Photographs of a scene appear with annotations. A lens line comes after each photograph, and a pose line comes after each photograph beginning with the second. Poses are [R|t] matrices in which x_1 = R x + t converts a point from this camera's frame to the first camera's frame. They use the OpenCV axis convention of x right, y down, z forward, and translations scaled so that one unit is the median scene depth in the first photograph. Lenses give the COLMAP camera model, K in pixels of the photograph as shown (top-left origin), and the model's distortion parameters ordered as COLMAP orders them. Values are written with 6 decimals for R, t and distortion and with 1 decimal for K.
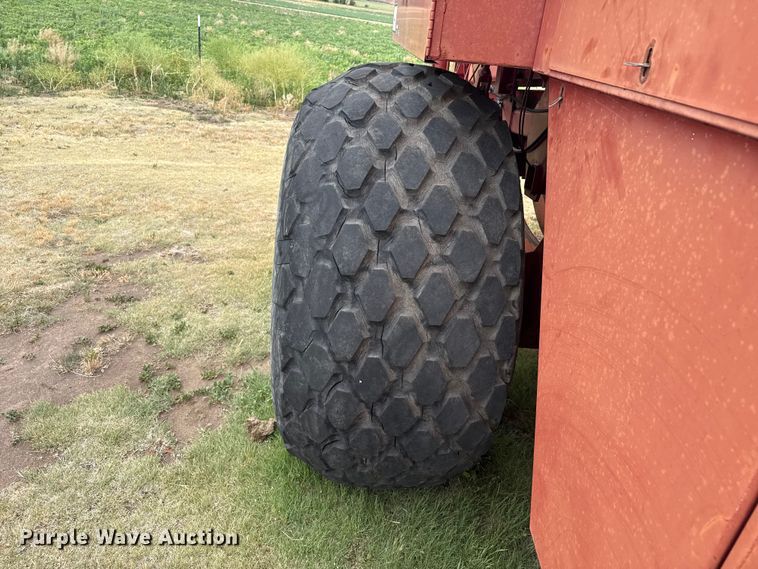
lens RADIAL K [[549.0, 0, 366.4], [0, 549.0, 313.6], [0, 0, 1]] dist [0.000866, 0.000071]
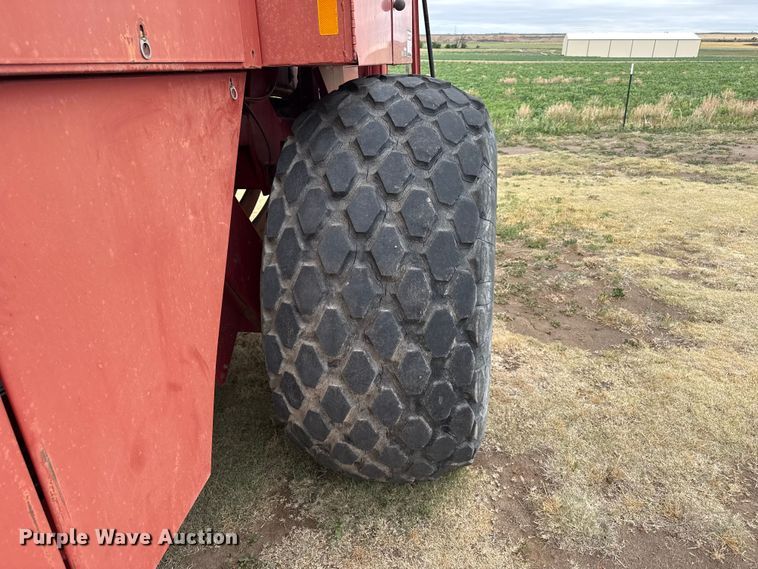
lens RADIAL K [[539.3, 0, 389.4], [0, 539.3, 286.1], [0, 0, 1]] dist [0.050407, -0.058619]
pose [[0.980320, -0.045780, -0.192031, 0.311725], [0.025128, 0.993764, -0.108635, 0.032250], [0.195807, 0.101671, 0.975358, 0.008901]]
